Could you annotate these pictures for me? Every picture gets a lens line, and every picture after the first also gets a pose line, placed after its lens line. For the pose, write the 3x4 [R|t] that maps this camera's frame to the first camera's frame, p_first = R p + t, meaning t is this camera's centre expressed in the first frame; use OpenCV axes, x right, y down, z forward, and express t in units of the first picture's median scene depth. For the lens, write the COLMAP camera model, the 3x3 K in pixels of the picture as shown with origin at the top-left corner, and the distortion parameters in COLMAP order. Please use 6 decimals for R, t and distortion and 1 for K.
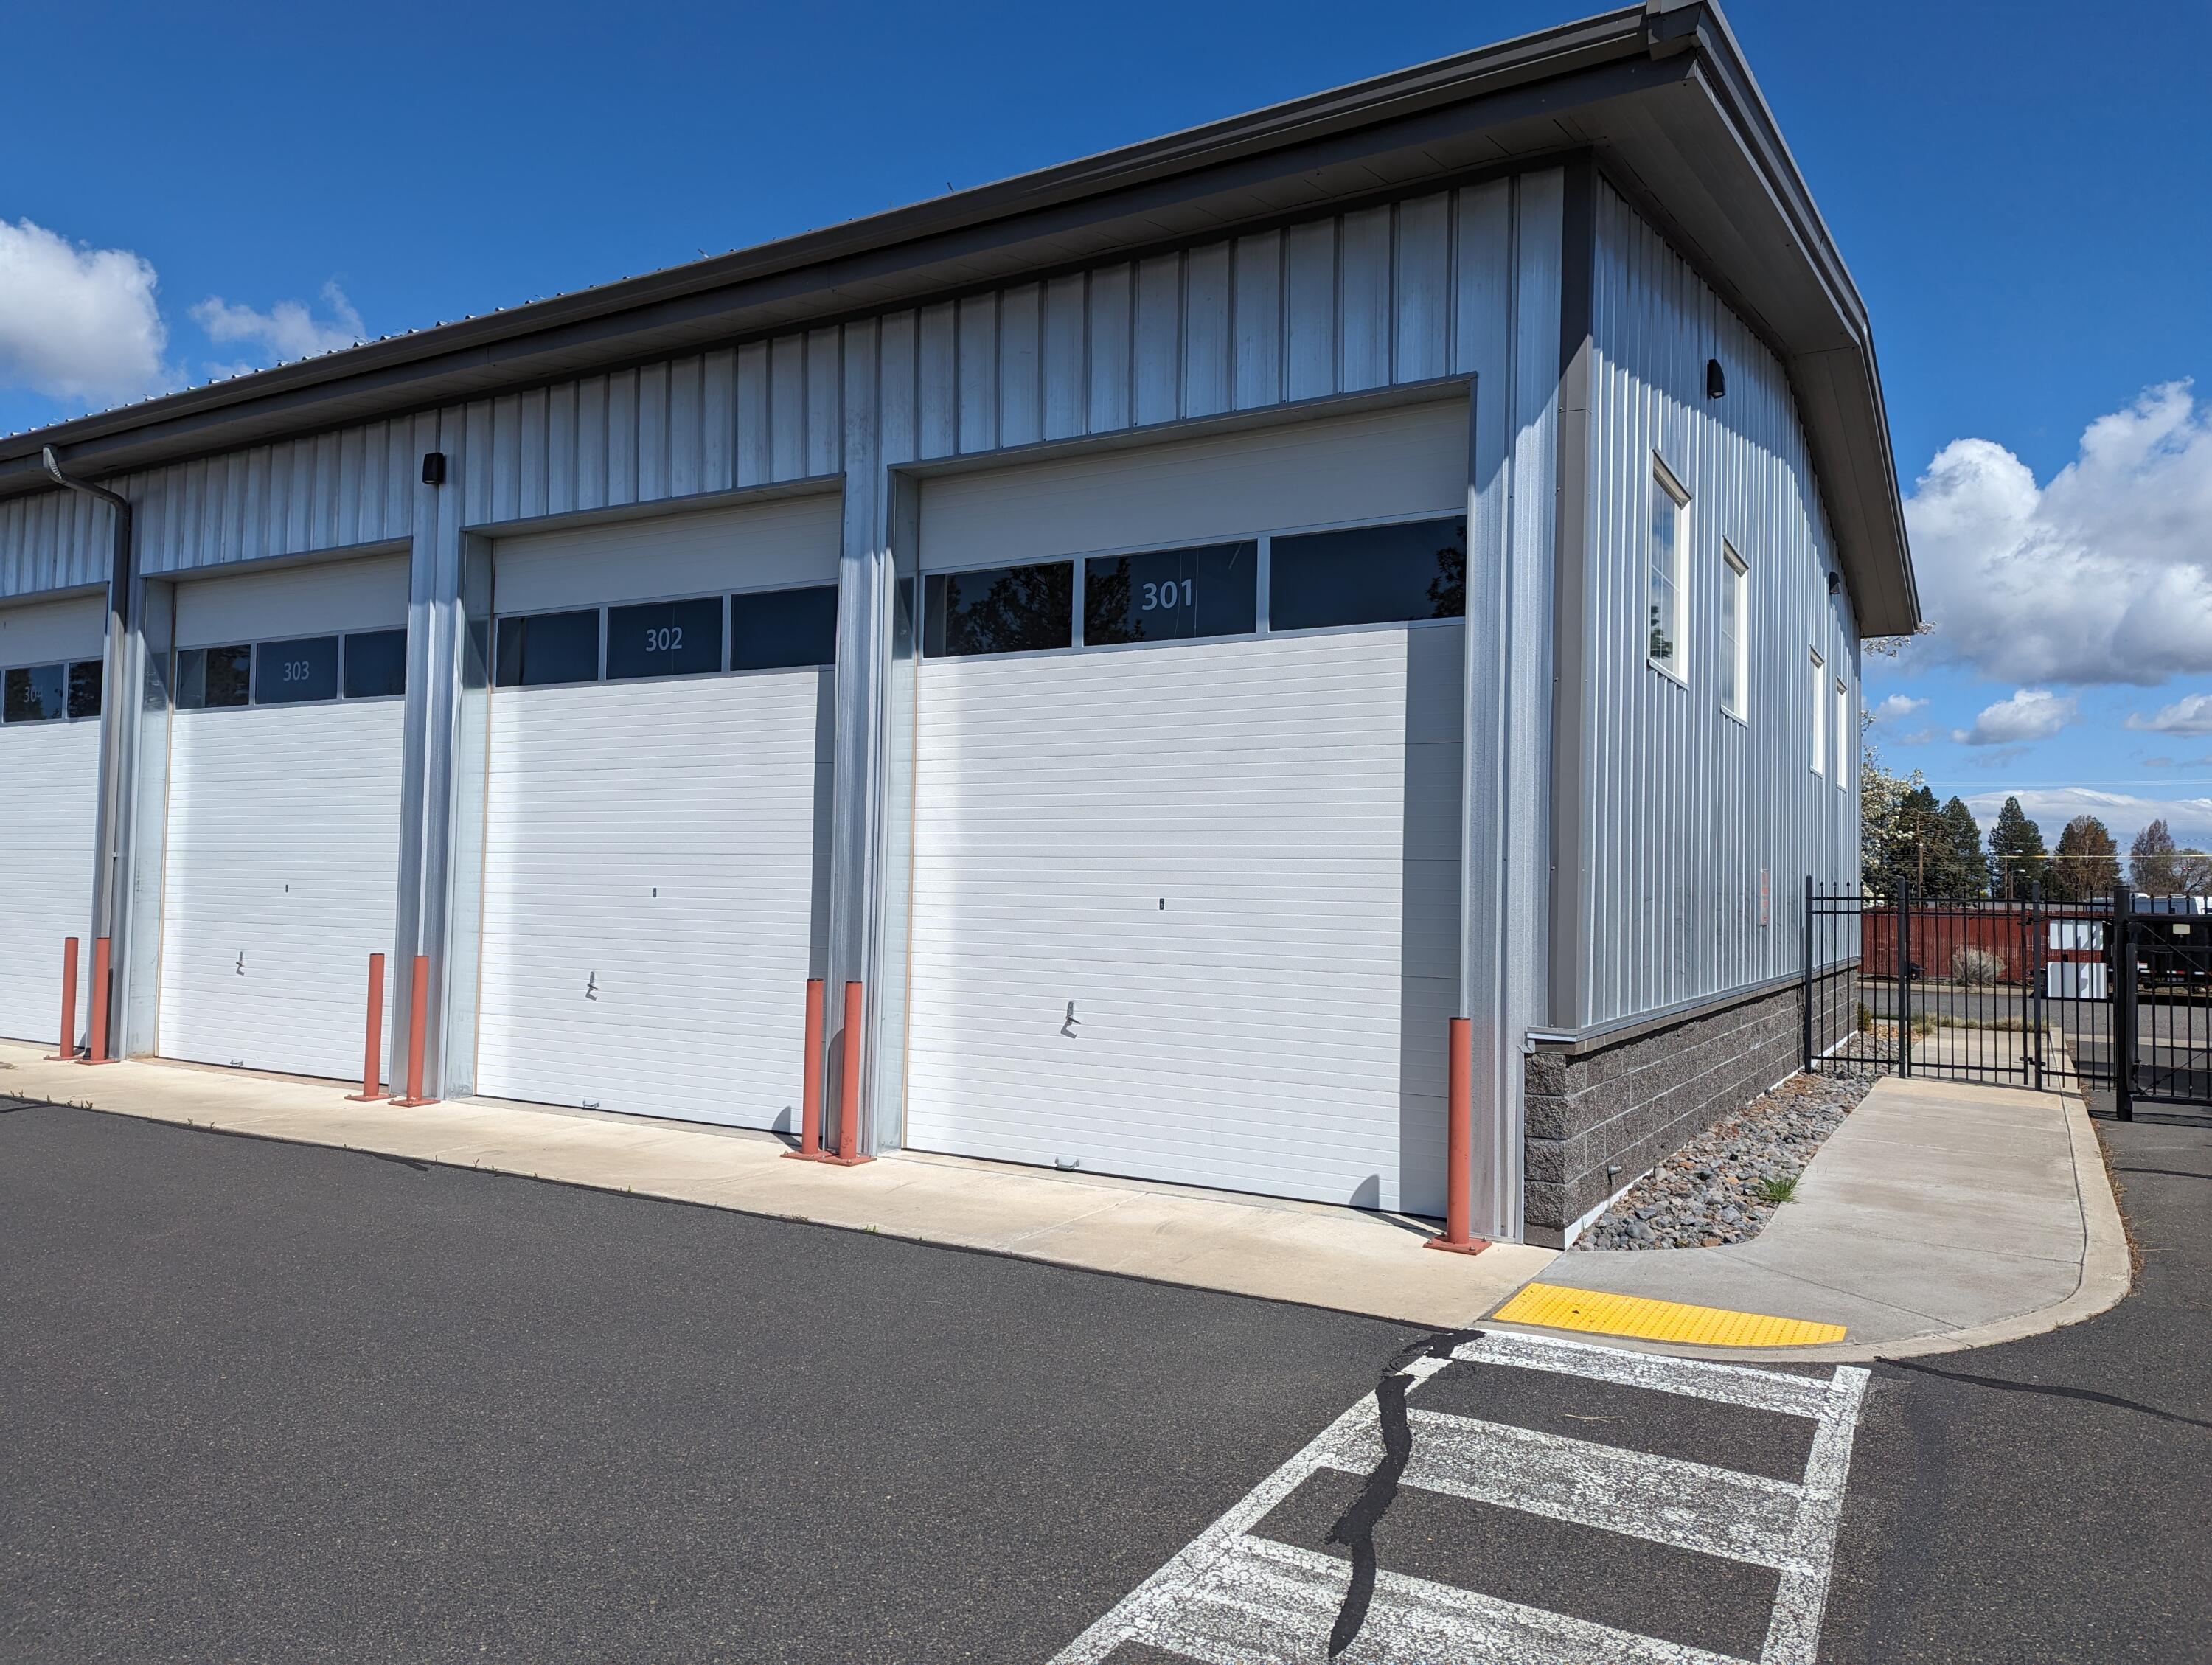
lens RADIAL K [[1558.0, 0, 1097.6], [0, 1558.0, 828.8], [0, 0, 1]] dist [0.060436, -0.045809]
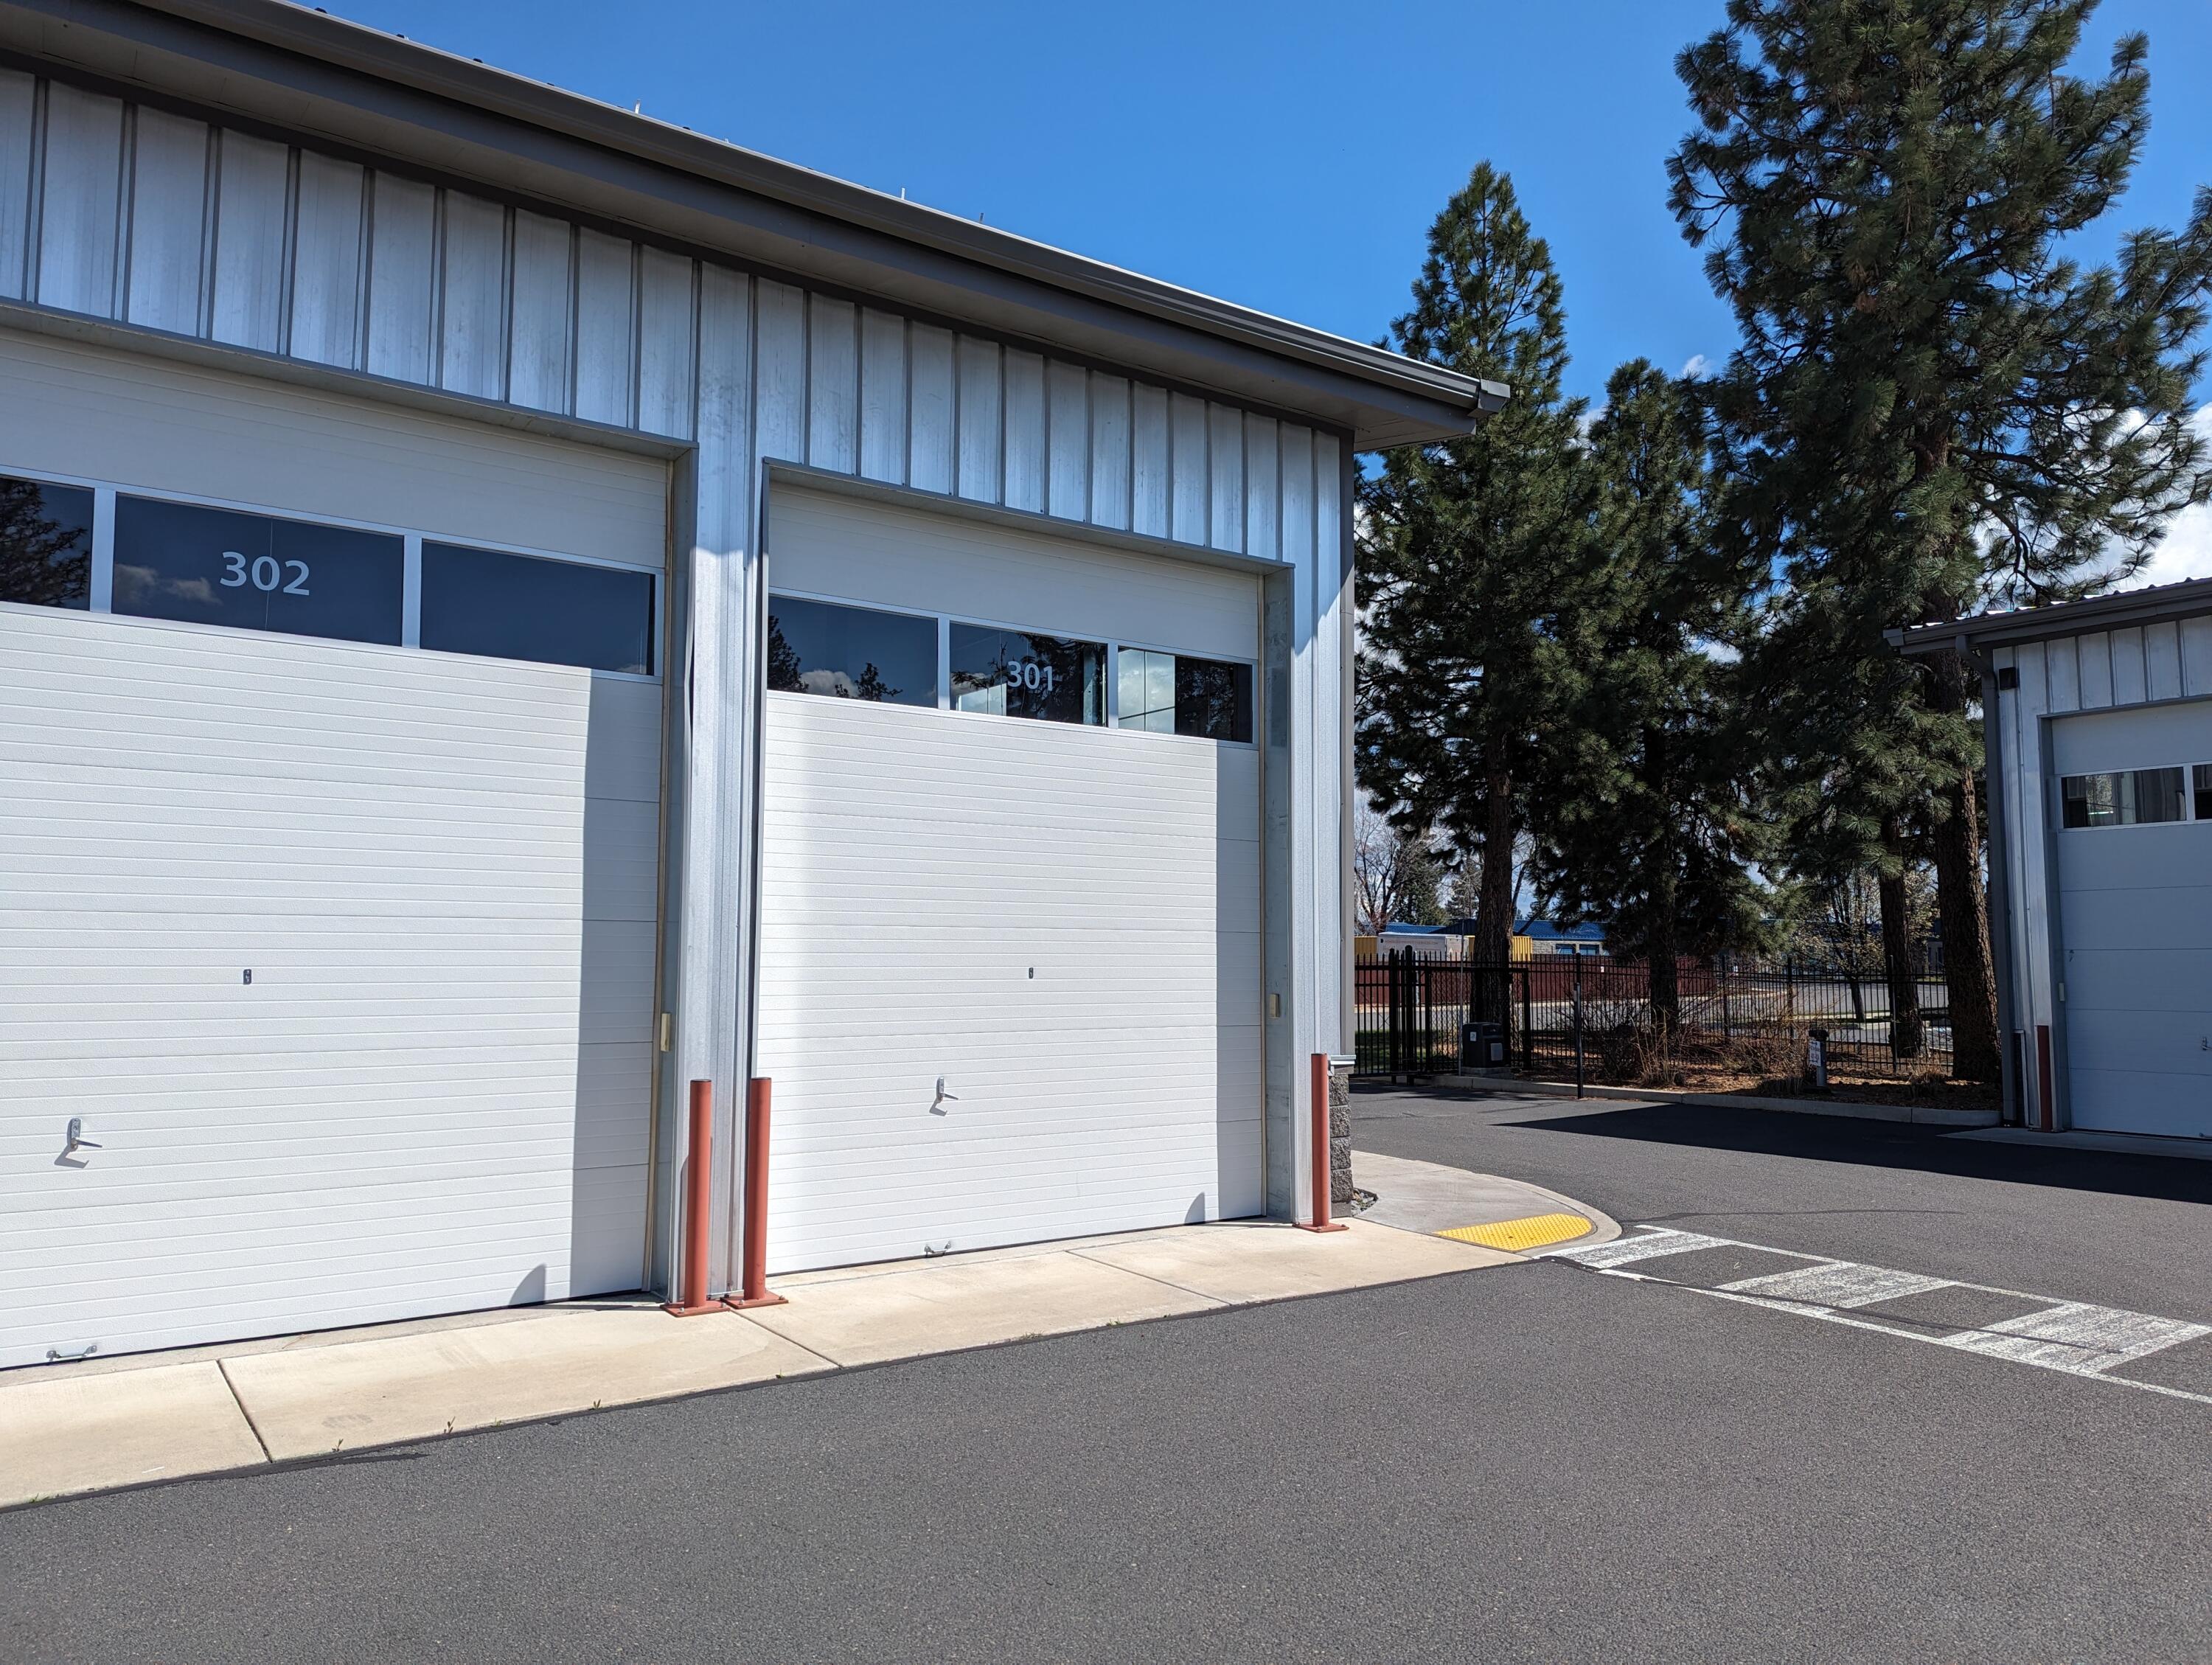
lens RADIAL K [[1558.0, 0, 1127.3], [0, 1558.0, 839.8], [0, 0, 1]] dist [0.060436, -0.045809]
pose [[0.397839, 0.052659, 0.915943, -0.805206], [-0.033721, 0.998516, -0.042760, 0.001719], [-0.916835, -0.013875, 0.399025, 0.478625]]
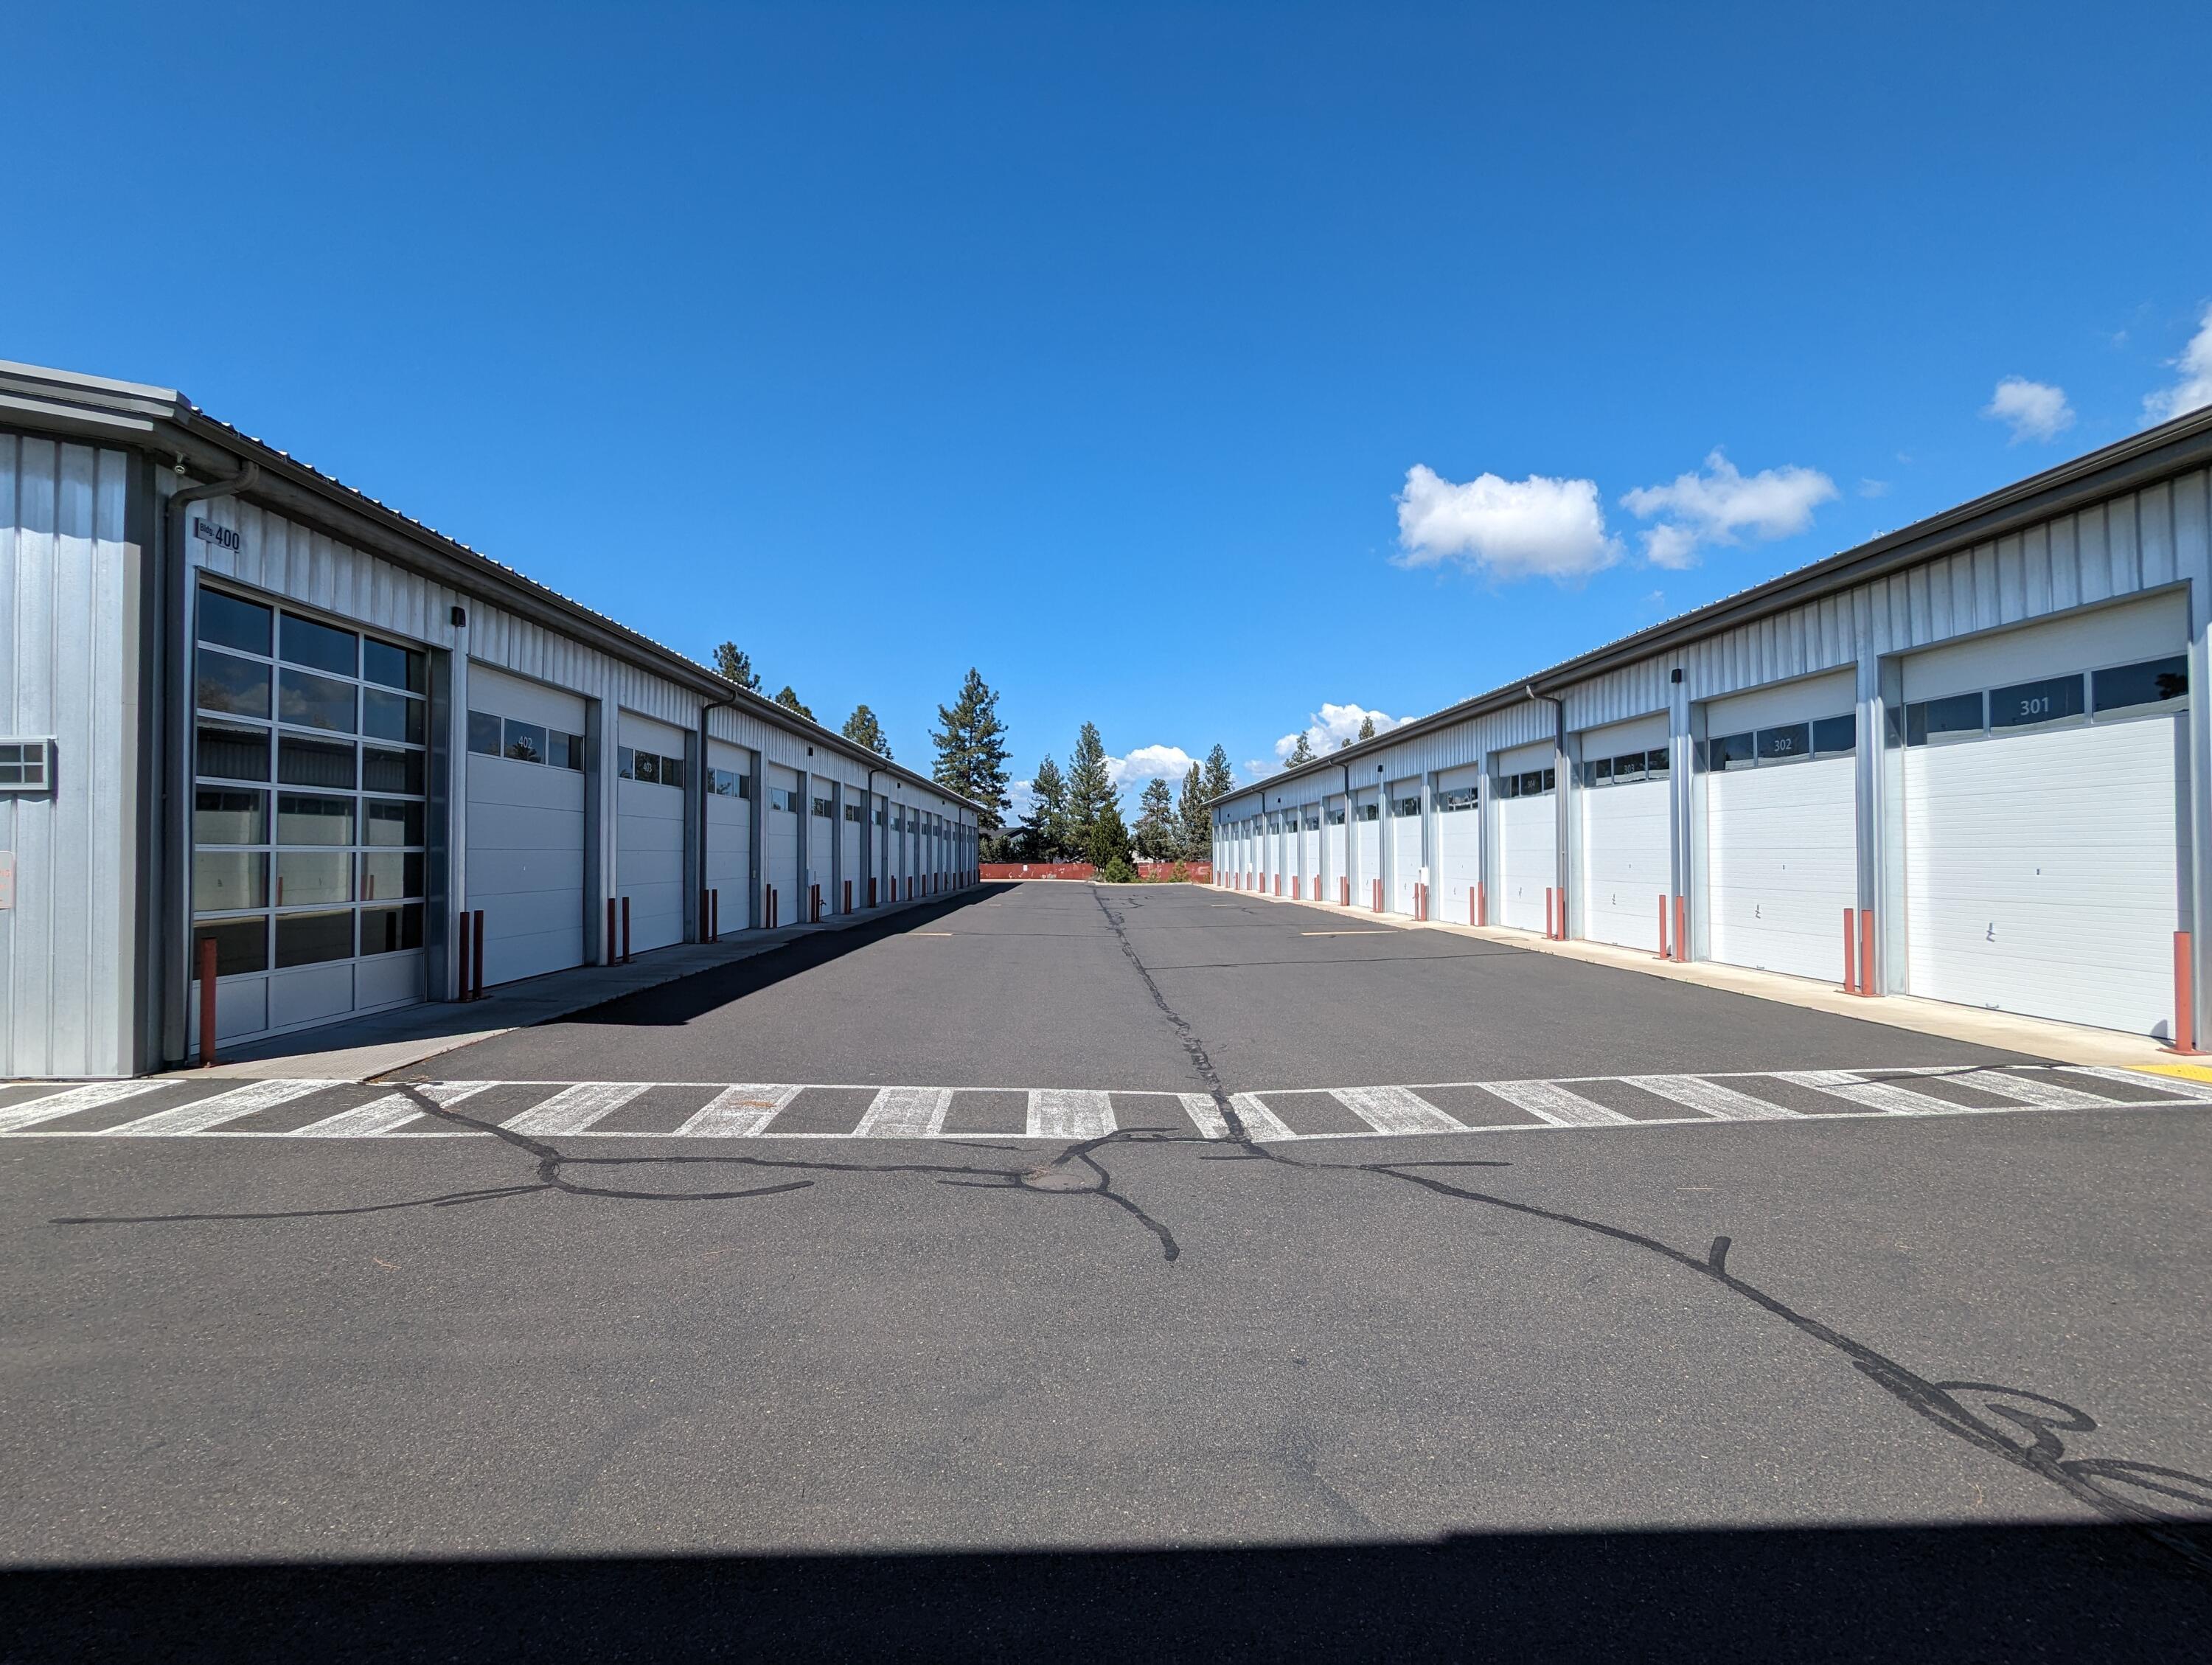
lens RADIAL K [[1051.0, 0, 1063.4], [0, 1051.0, 832.1], [0, 0, 1]] dist [-0.001537, -0.002344]
pose [[0.504260, -0.040867, -0.862584, 0.490445], [0.048619, 0.998639, -0.018891, -0.029488], [0.862182, -0.032412, 0.505561, -0.592295]]
